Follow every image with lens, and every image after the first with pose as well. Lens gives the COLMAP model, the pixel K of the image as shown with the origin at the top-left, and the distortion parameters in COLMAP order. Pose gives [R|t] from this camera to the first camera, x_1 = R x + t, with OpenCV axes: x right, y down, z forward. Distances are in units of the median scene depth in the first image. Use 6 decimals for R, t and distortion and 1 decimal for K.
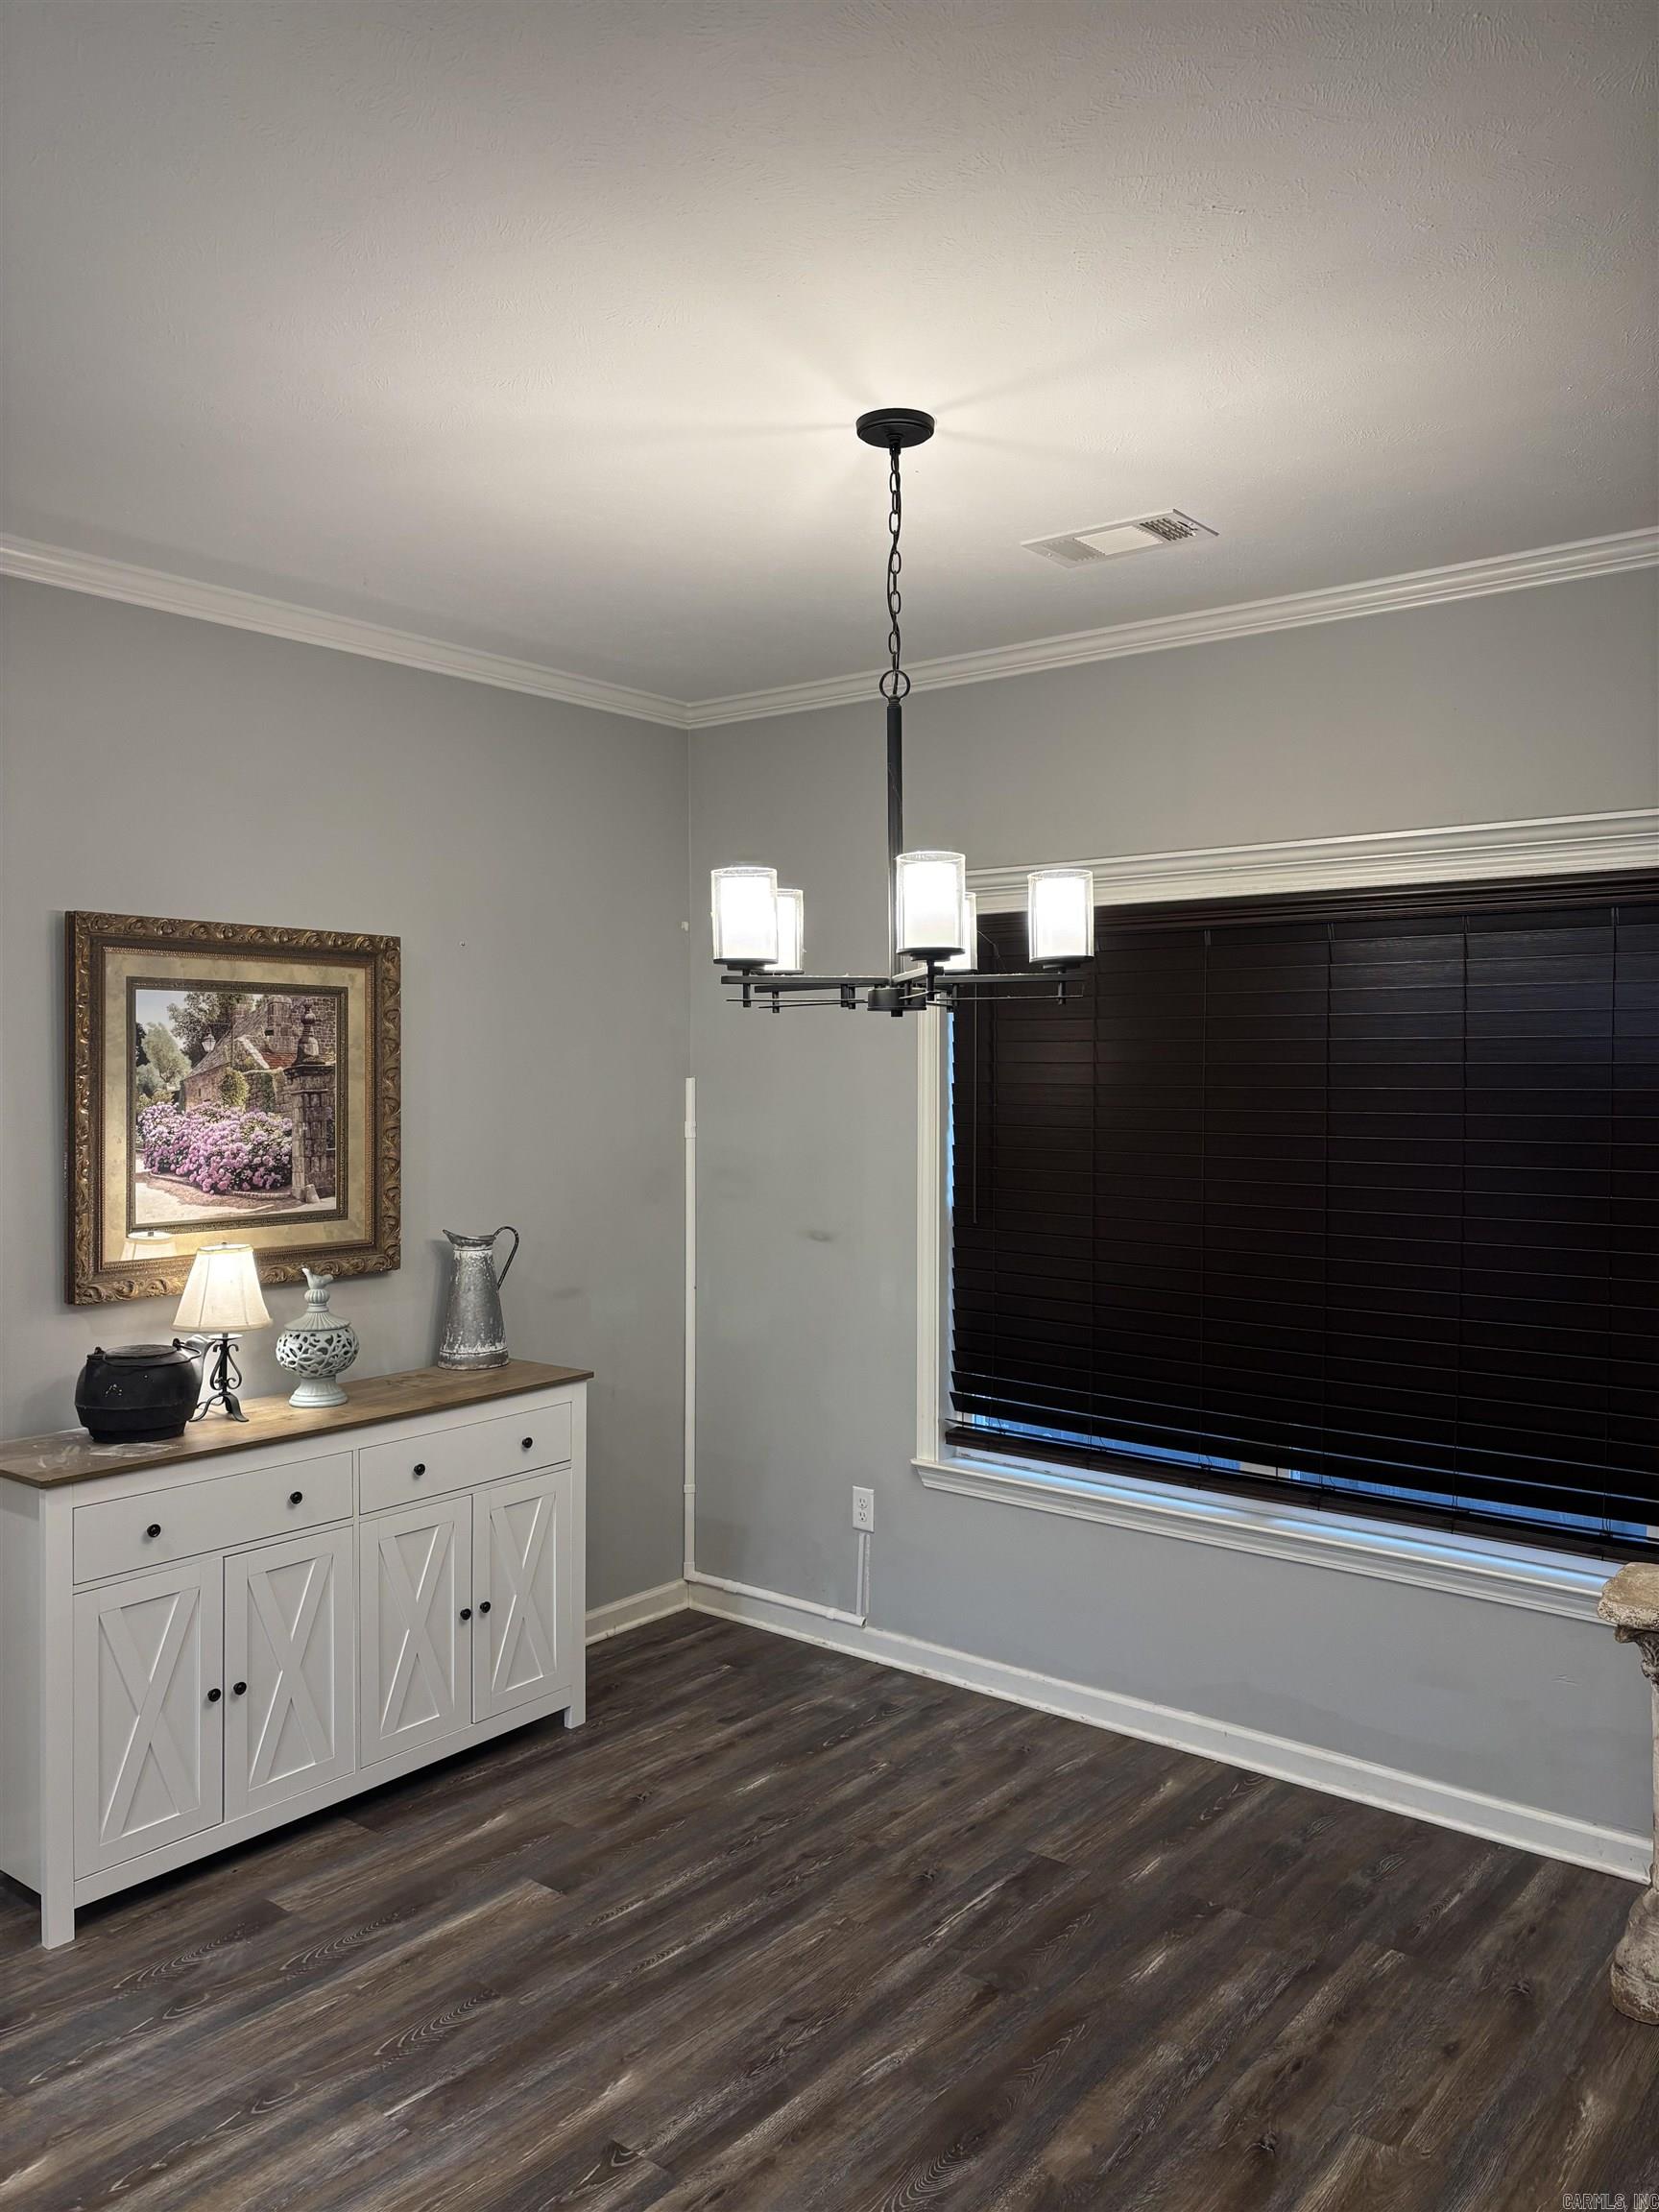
lens RADIAL K [[1665.2, 0, 834.6], [0, 1665.2, 1090.6], [0, 0, 1]] dist [0.012025, -0.000337]
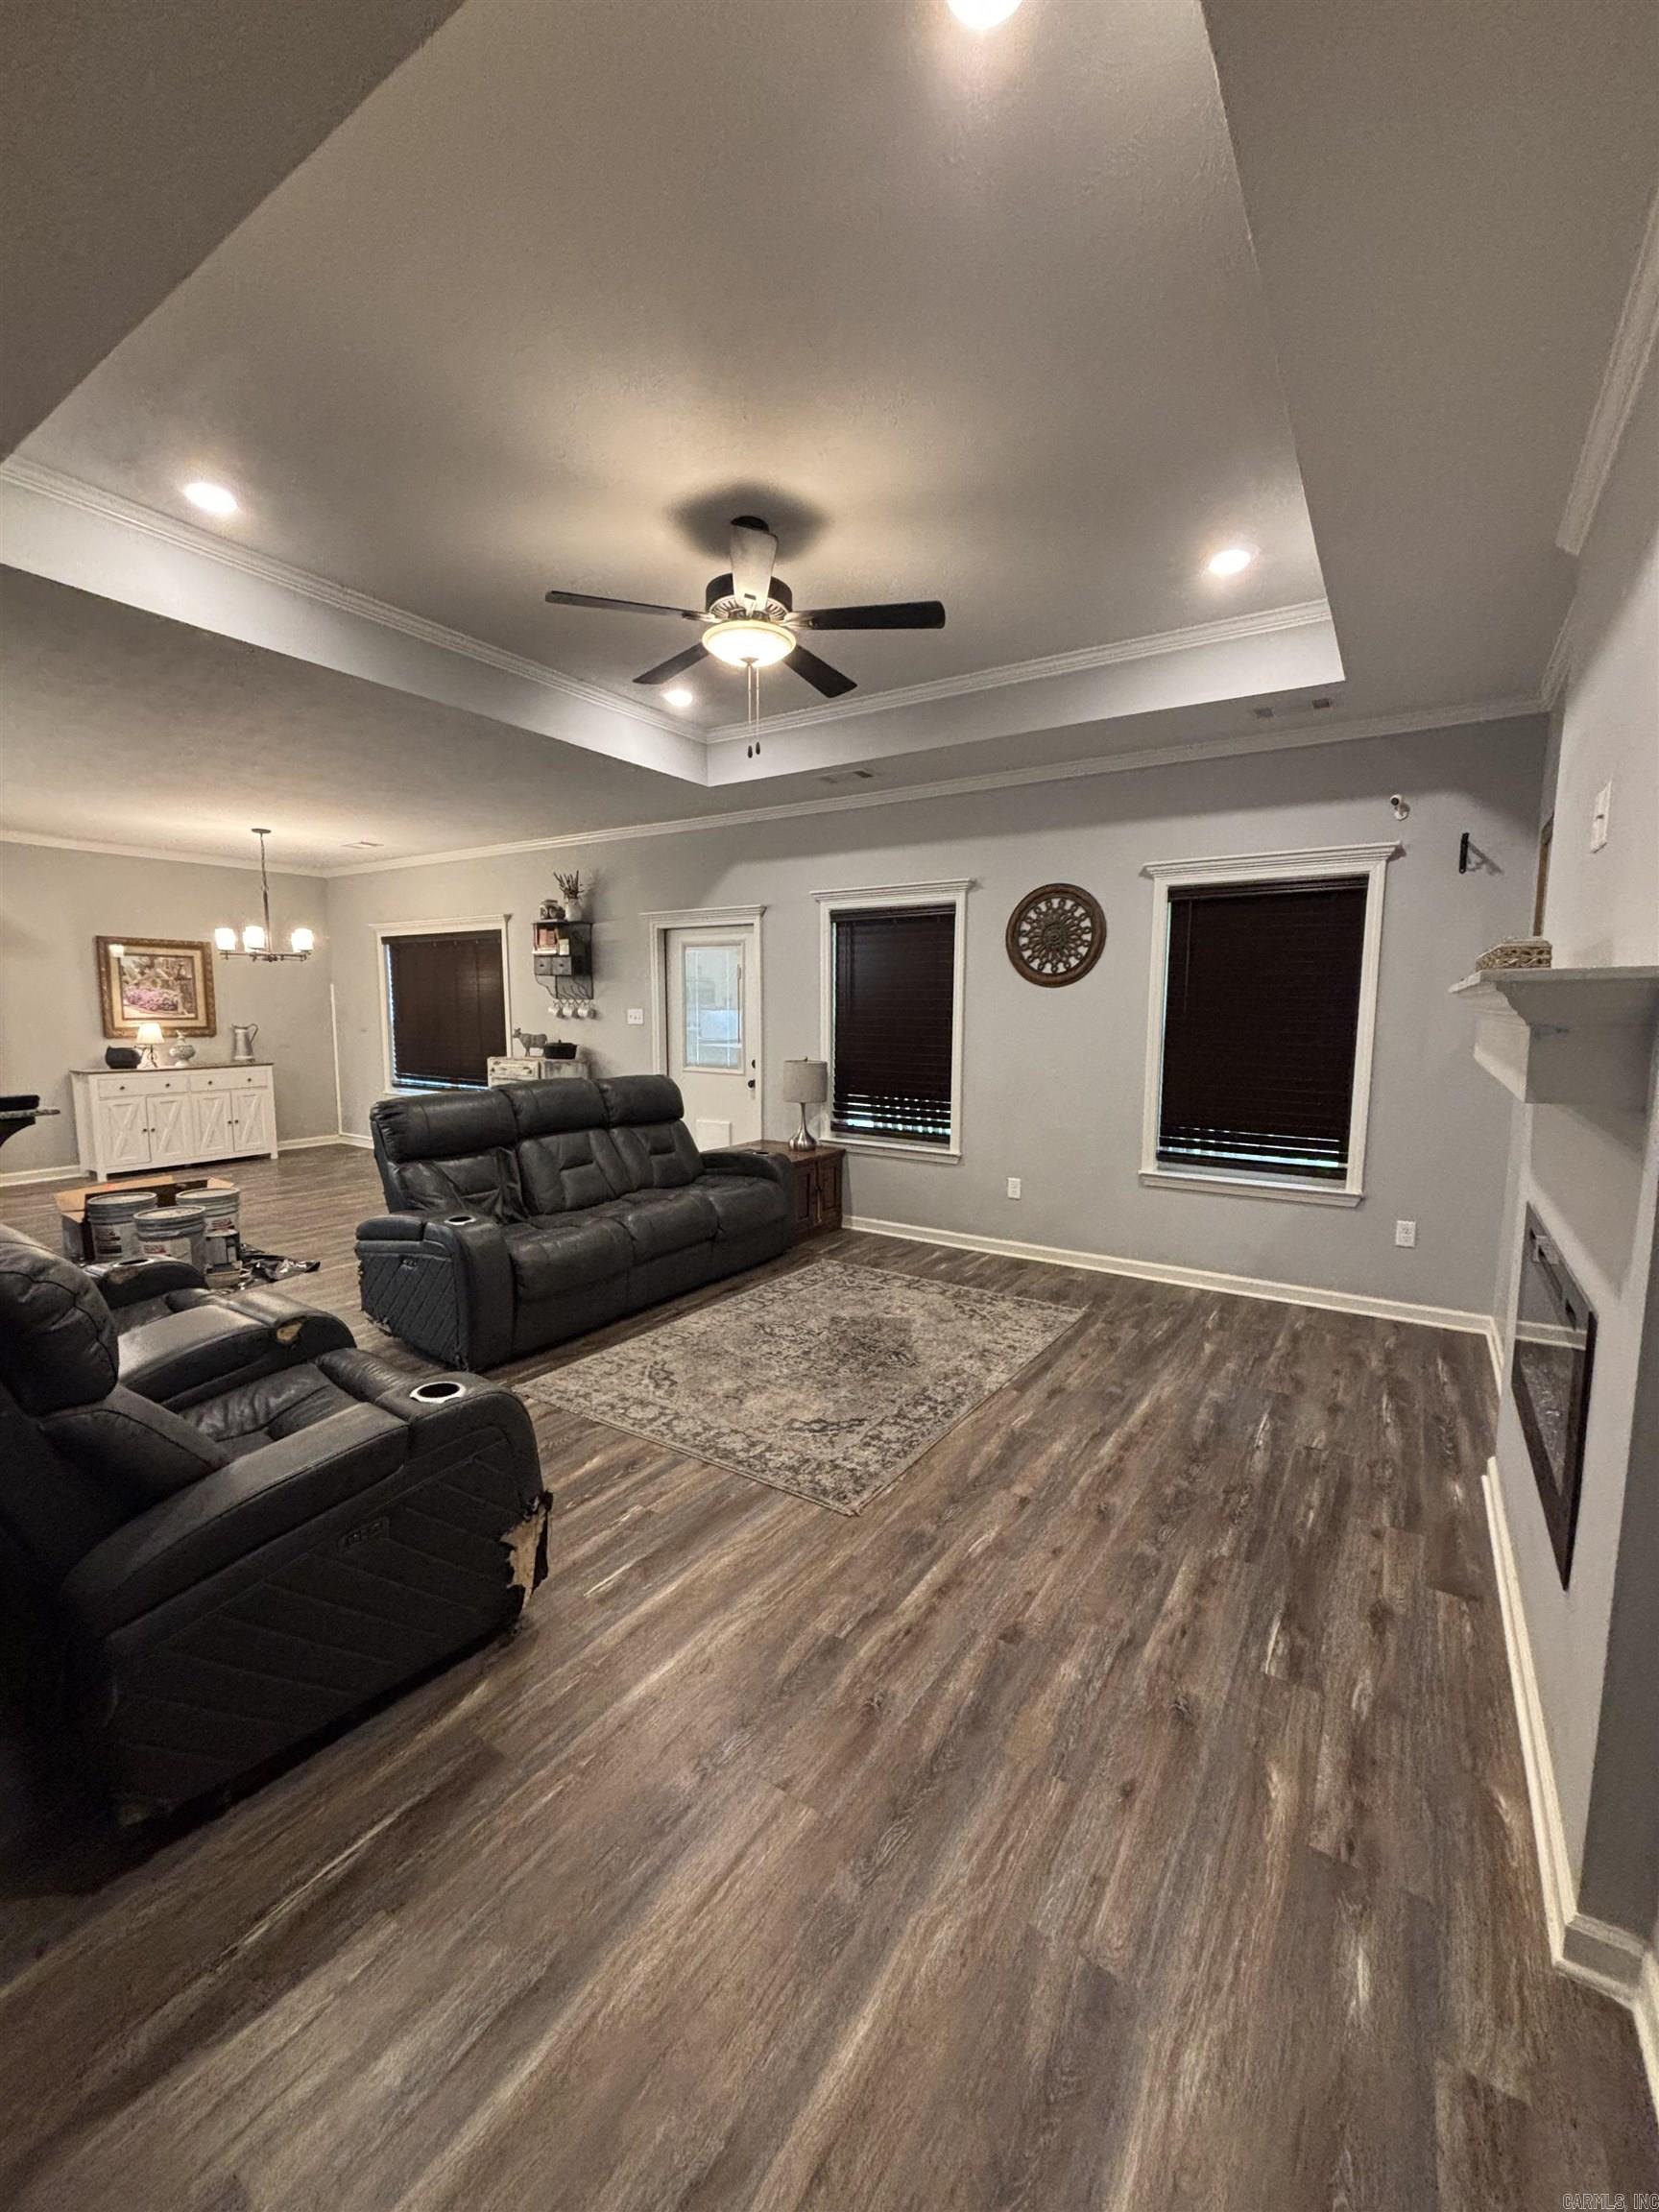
lens RADIAL K [[888.0, 0, 823.3], [0, 888.0, 1110.6], [0, 0, 1]] dist [-0.002233, 0.000314]
pose [[0.995699, -0.005172, 0.092500, 0.962534], [-0.004365, 0.994713, 0.102599, 0.074450], [-0.092542, -0.102561, 0.990413, -1.157985]]
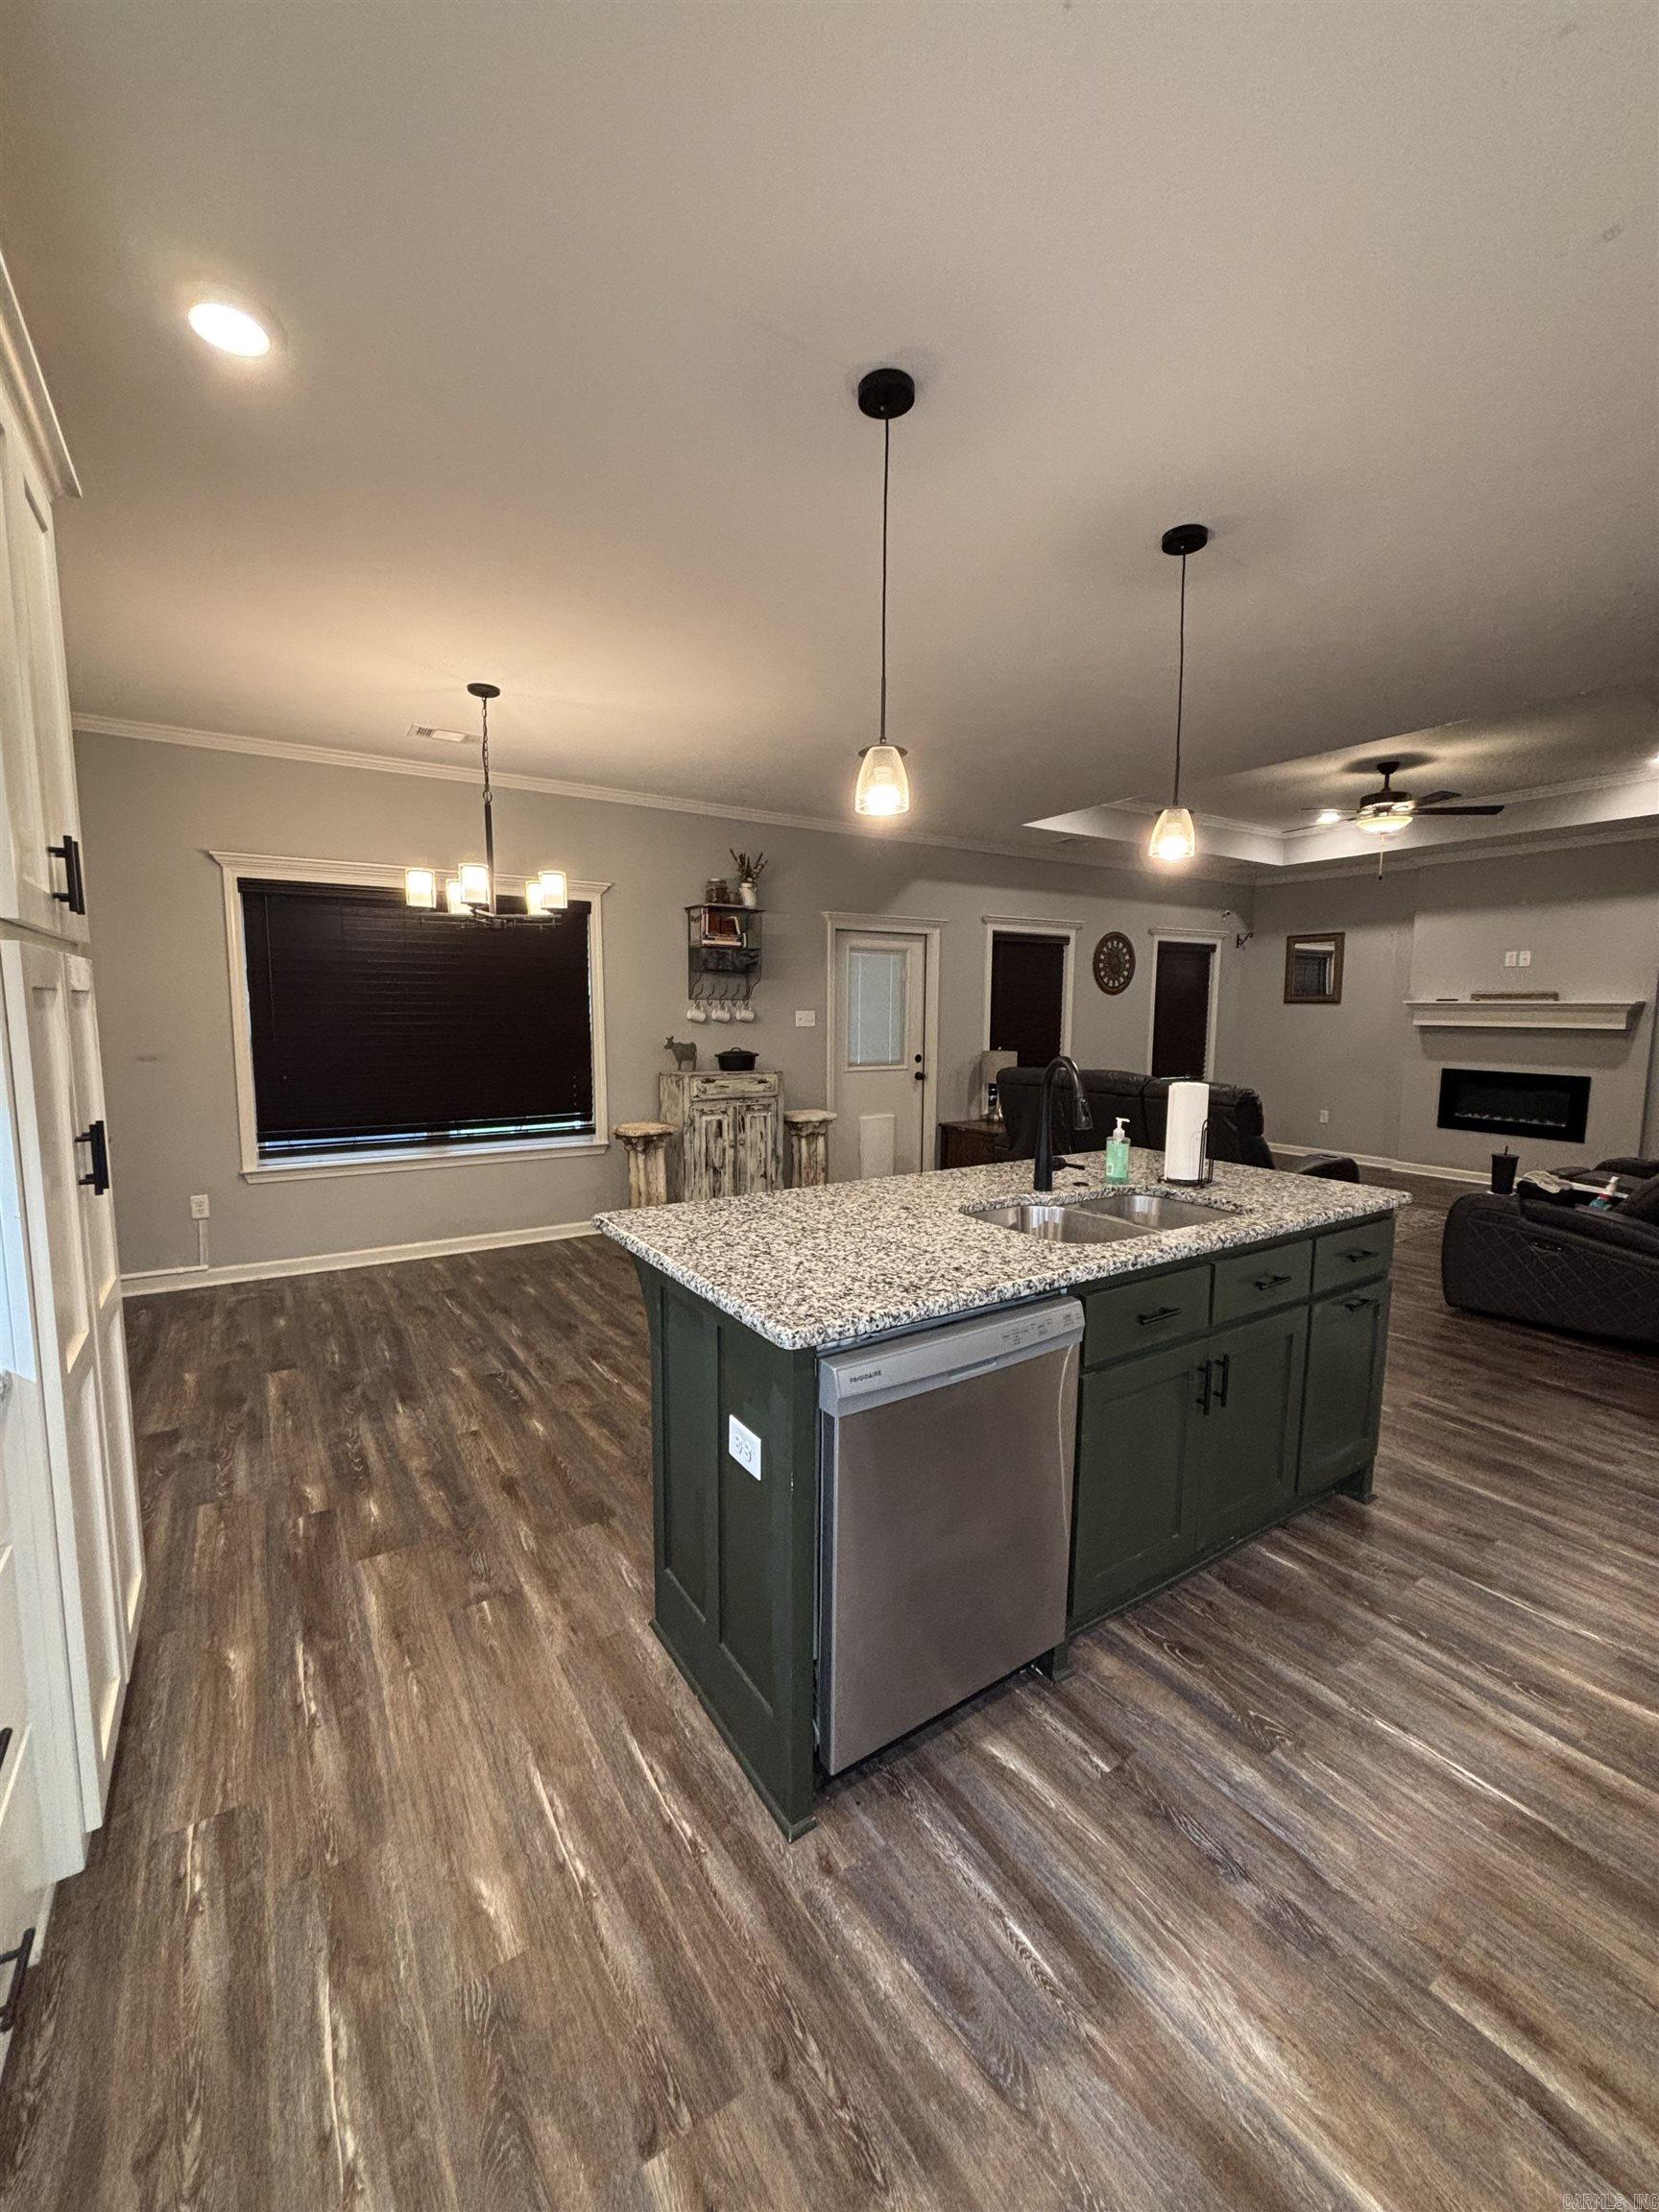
lens RADIAL K [[888.0, 0, 838.5], [0, 888.0, 1104.8], [0, 0, 1]] dist [-0.002233, 0.000314]
pose [[0.309849, -0.103643, 0.945120, -0.774304], [0.011723, 0.994382, 0.105202, 0.056946], [-0.950714, -0.021517, 0.309323, 0.058234]]
